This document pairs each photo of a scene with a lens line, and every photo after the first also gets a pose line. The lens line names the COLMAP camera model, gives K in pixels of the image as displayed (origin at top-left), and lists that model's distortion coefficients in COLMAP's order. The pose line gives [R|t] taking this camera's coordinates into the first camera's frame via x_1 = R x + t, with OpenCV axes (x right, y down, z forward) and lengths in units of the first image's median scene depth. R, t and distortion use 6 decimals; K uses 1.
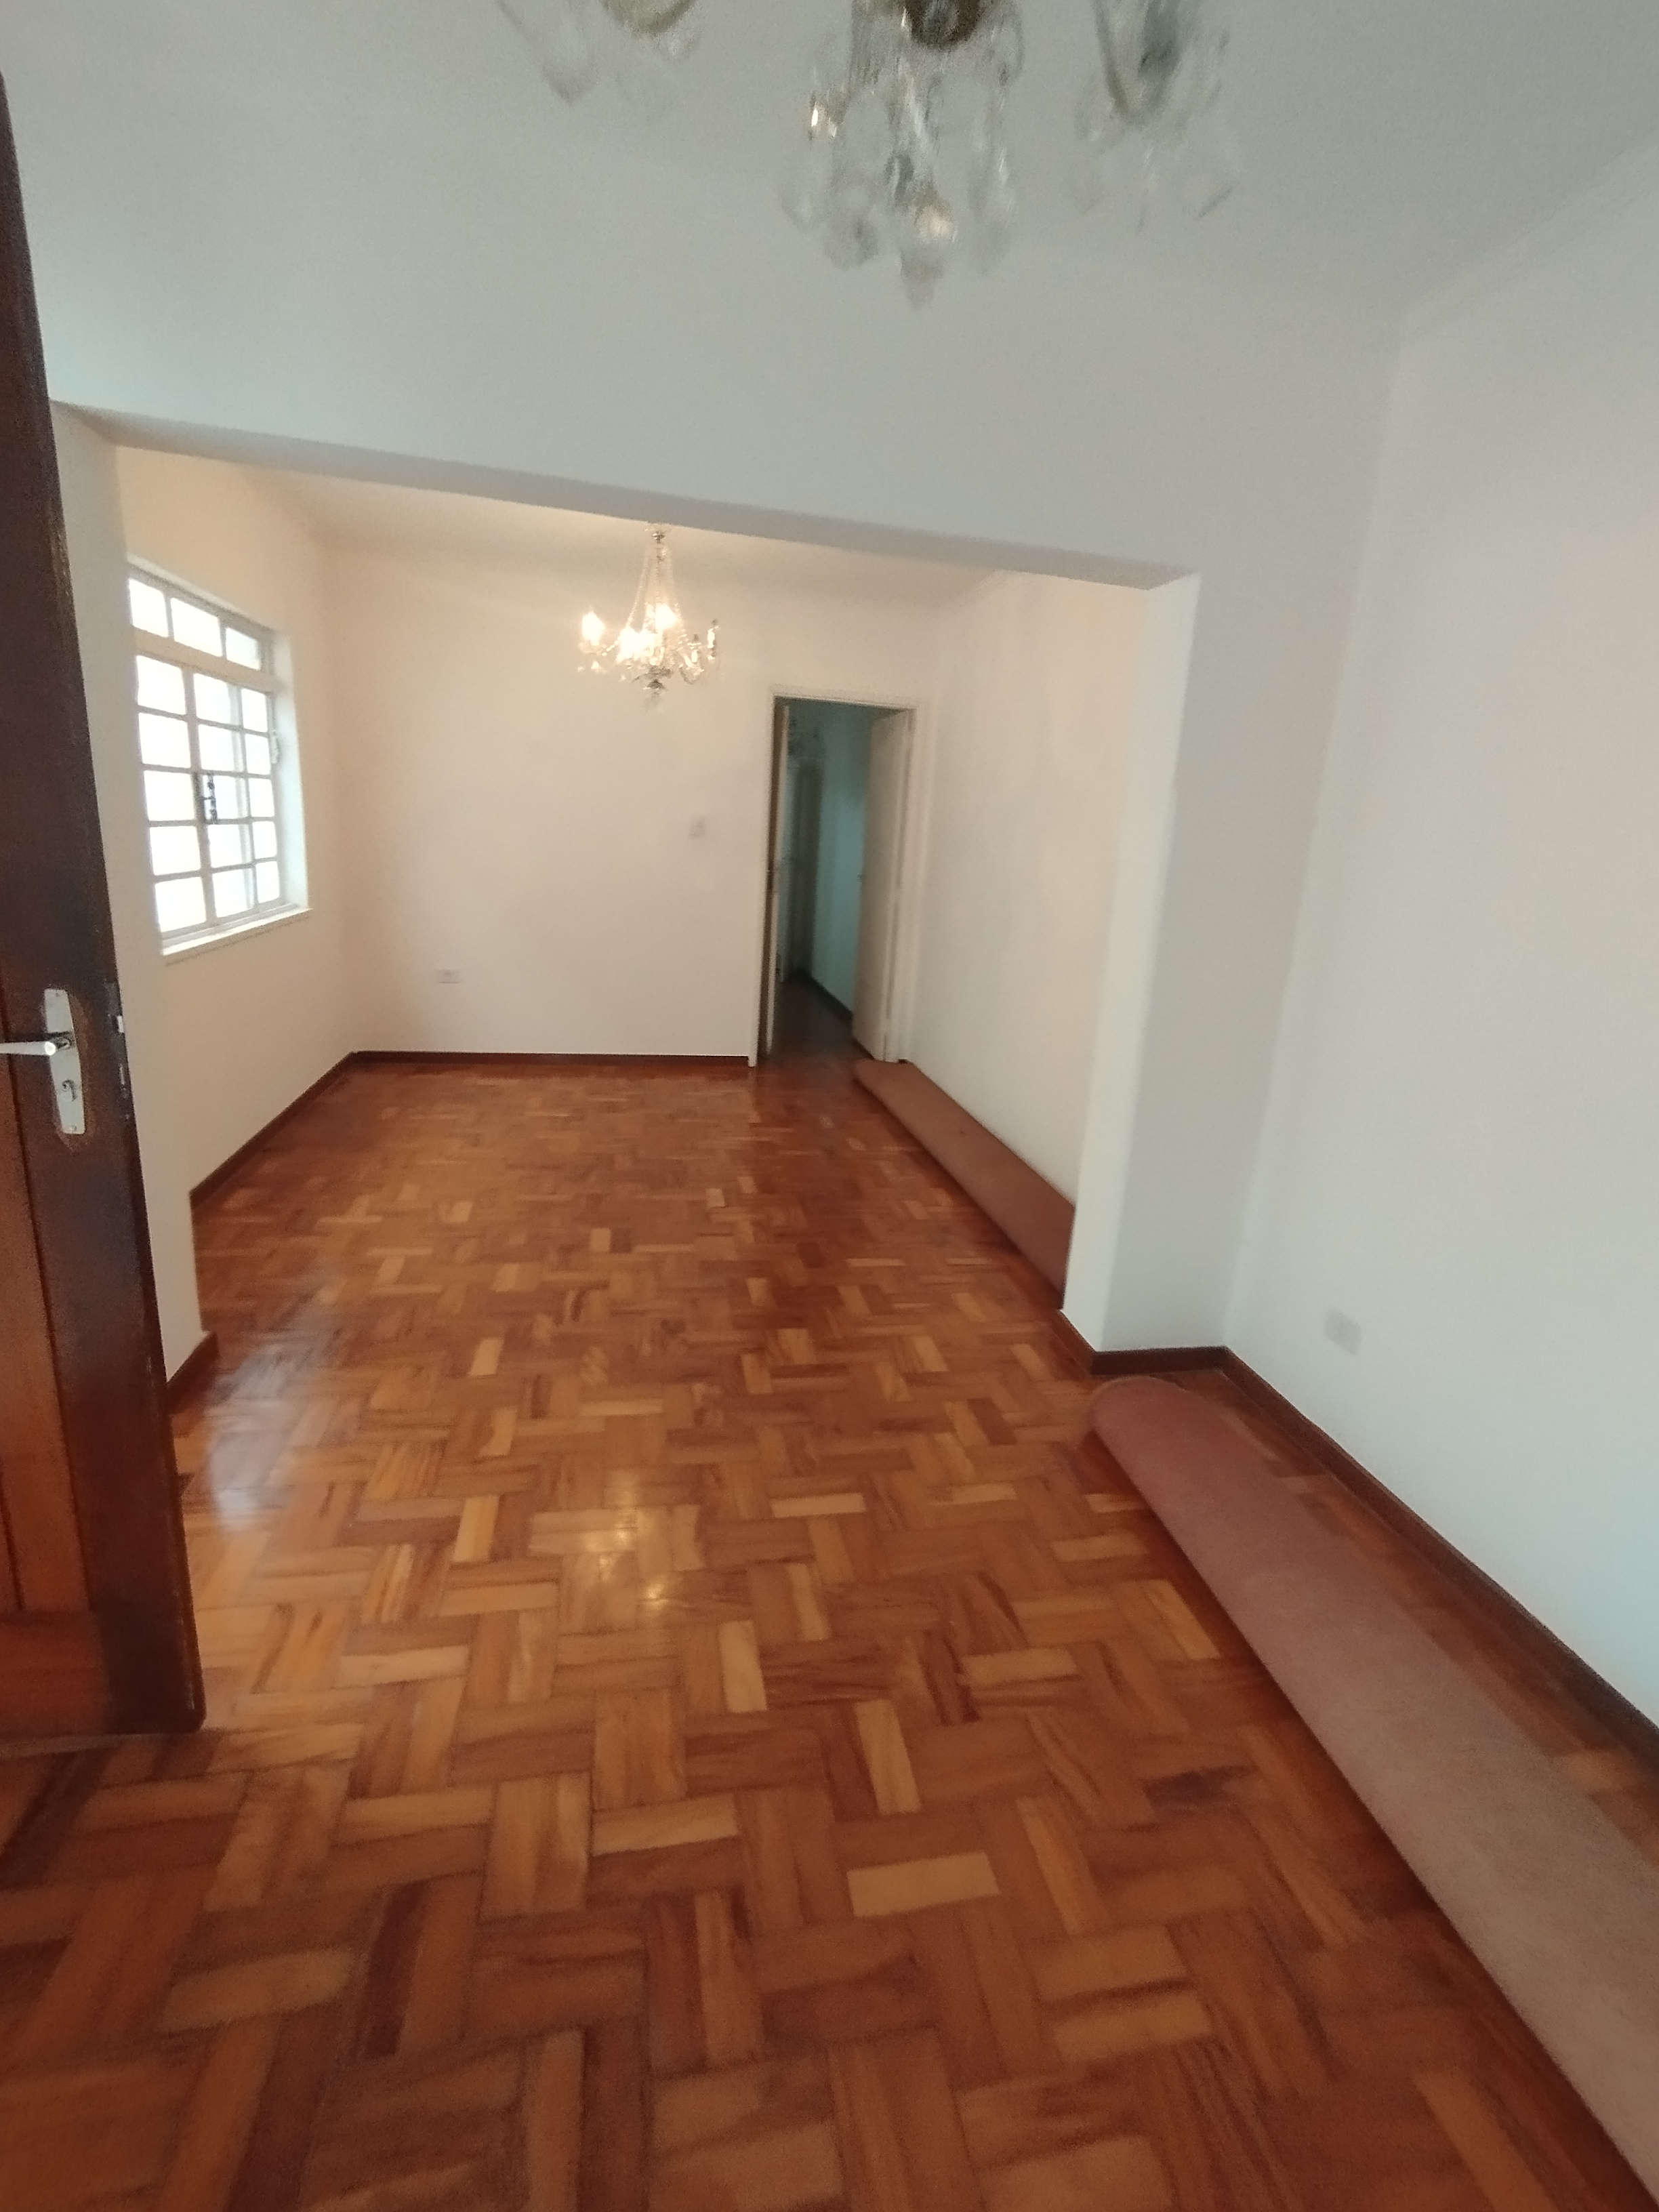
lens RADIAL K [[1030.5, 0, 811.7], [0, 1030.5, 1119.5], [0, 0, 1]] dist [-0.013461, 0.000576]
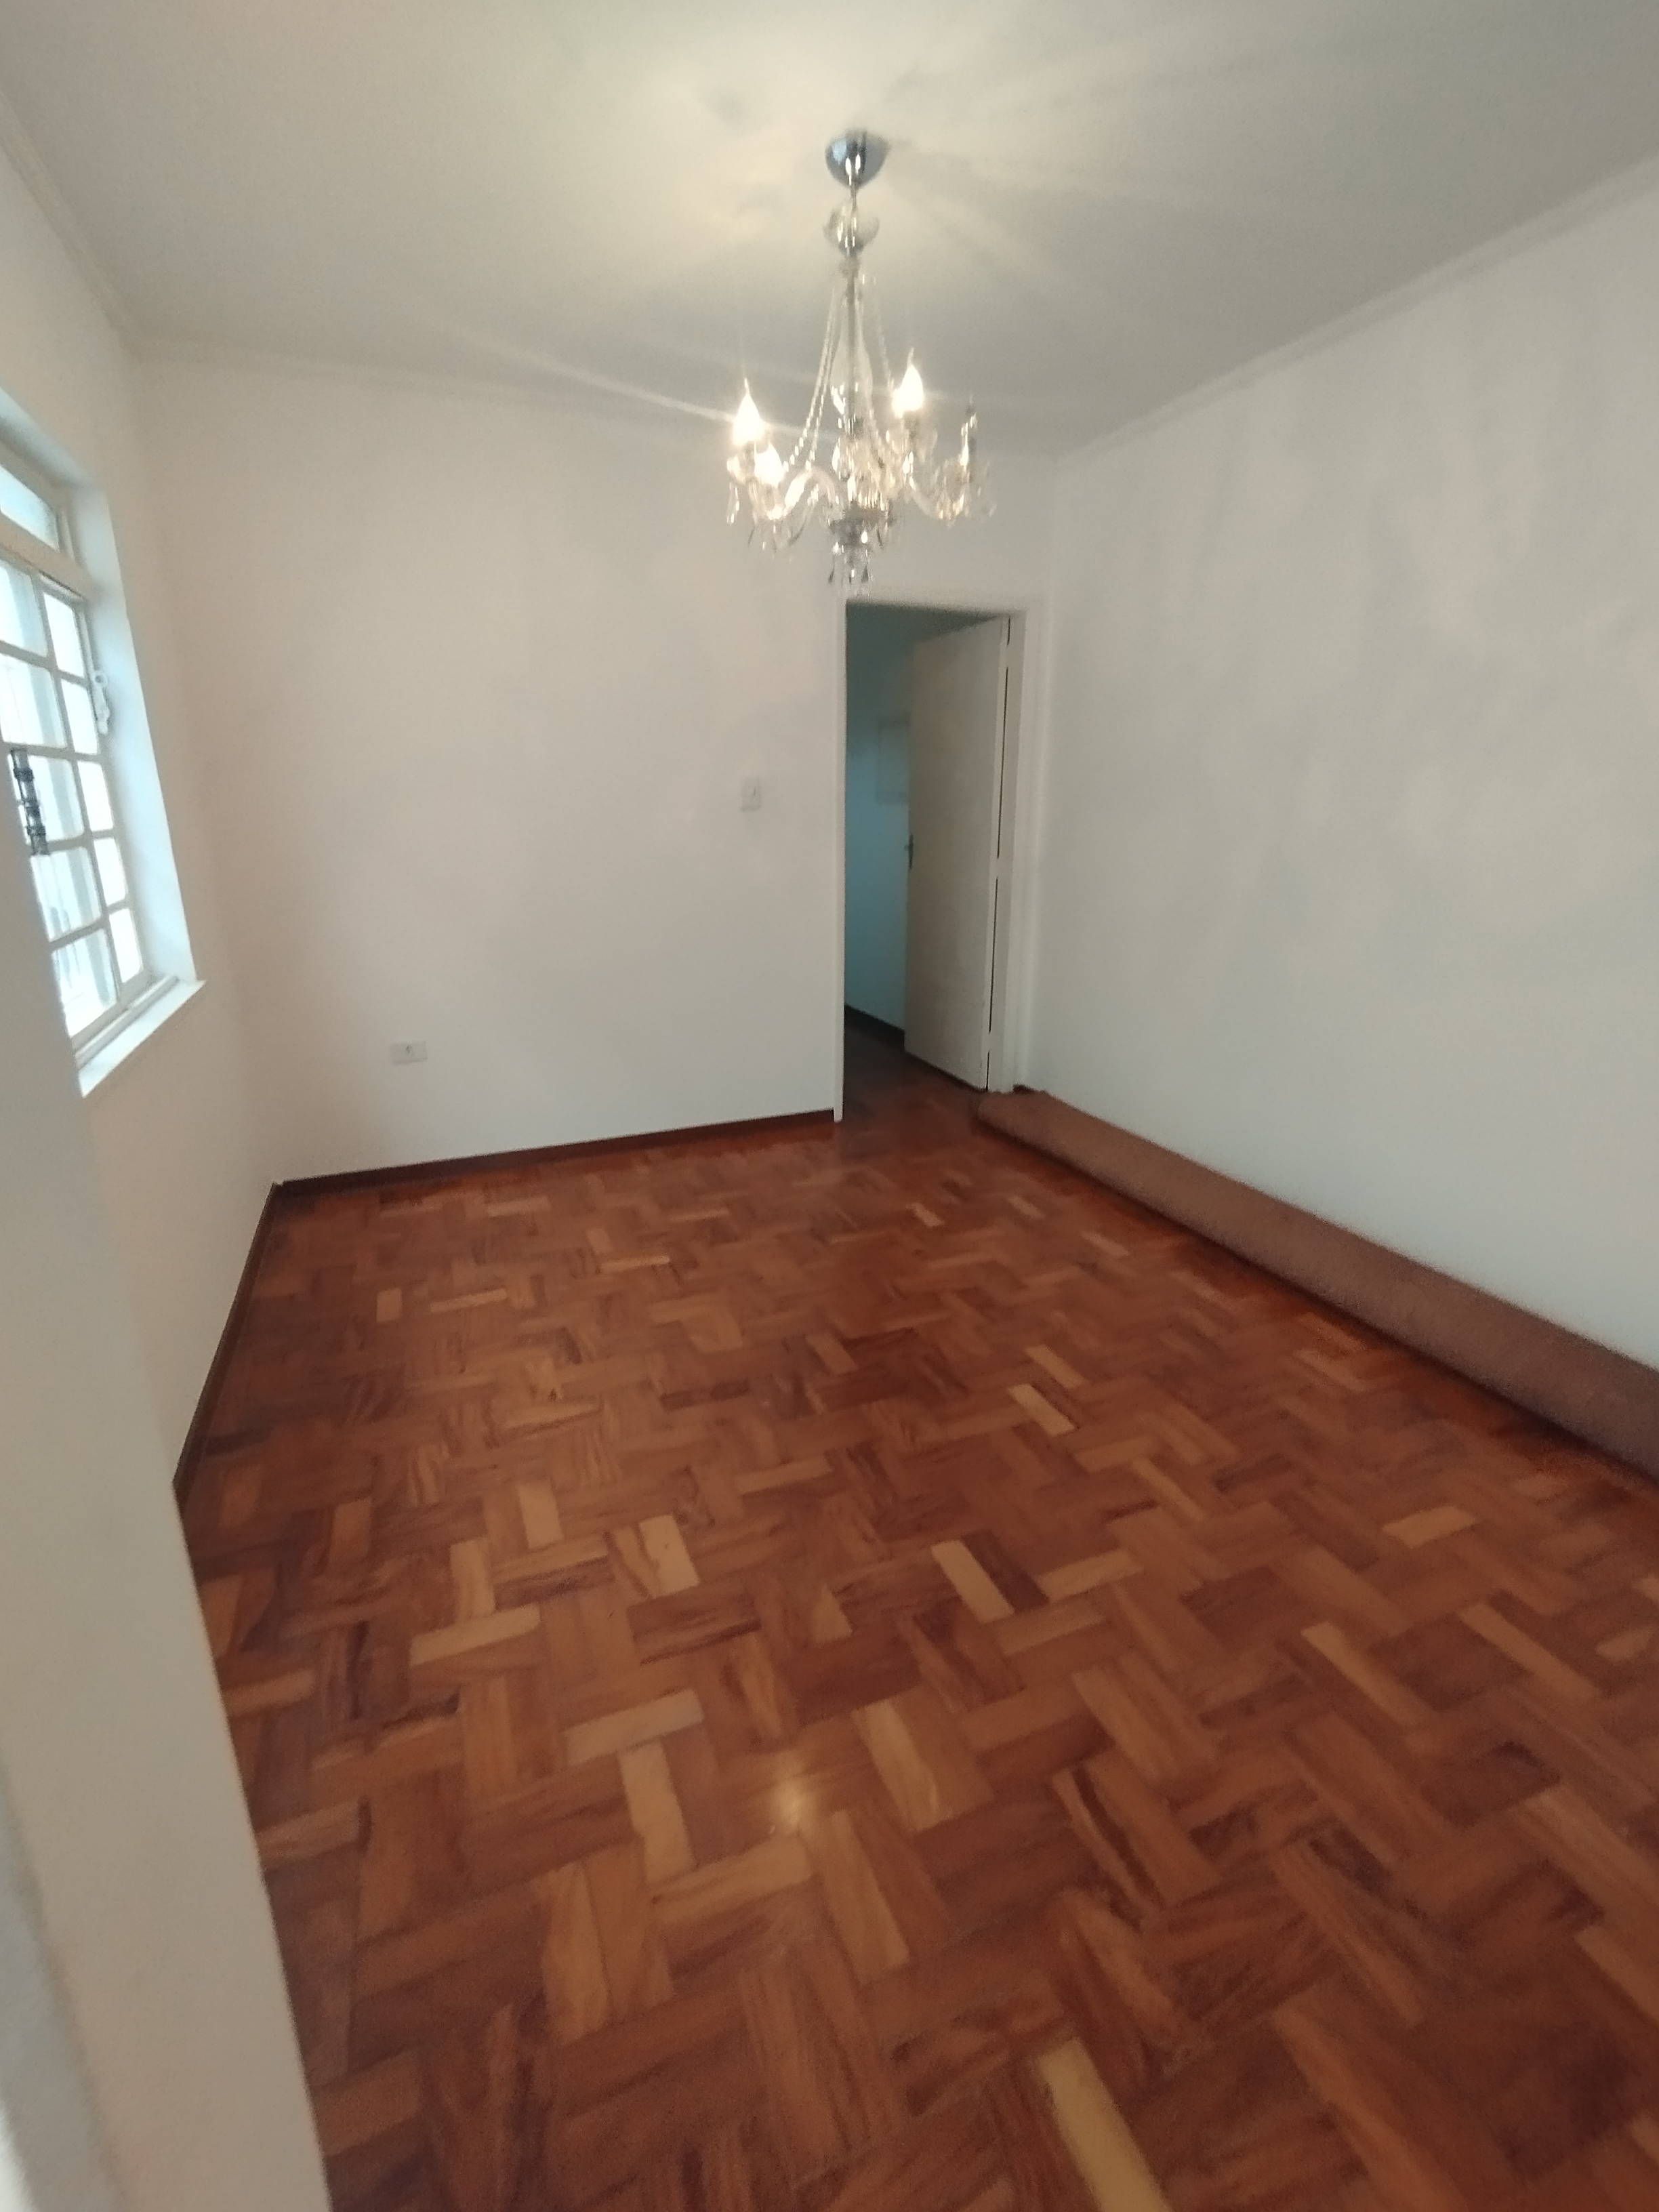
lens RADIAL K [[1030.5, 0, 811.7], [0, 1030.5, 1119.5], [0, 0, 1]] dist [-0.013461, 0.000576]
pose [[0.978683, -0.124084, 0.163657, -0.276563], [0.118412, 0.991989, 0.044012, -0.123045], [-0.167807, -0.023695, 0.985535, 0.399926]]
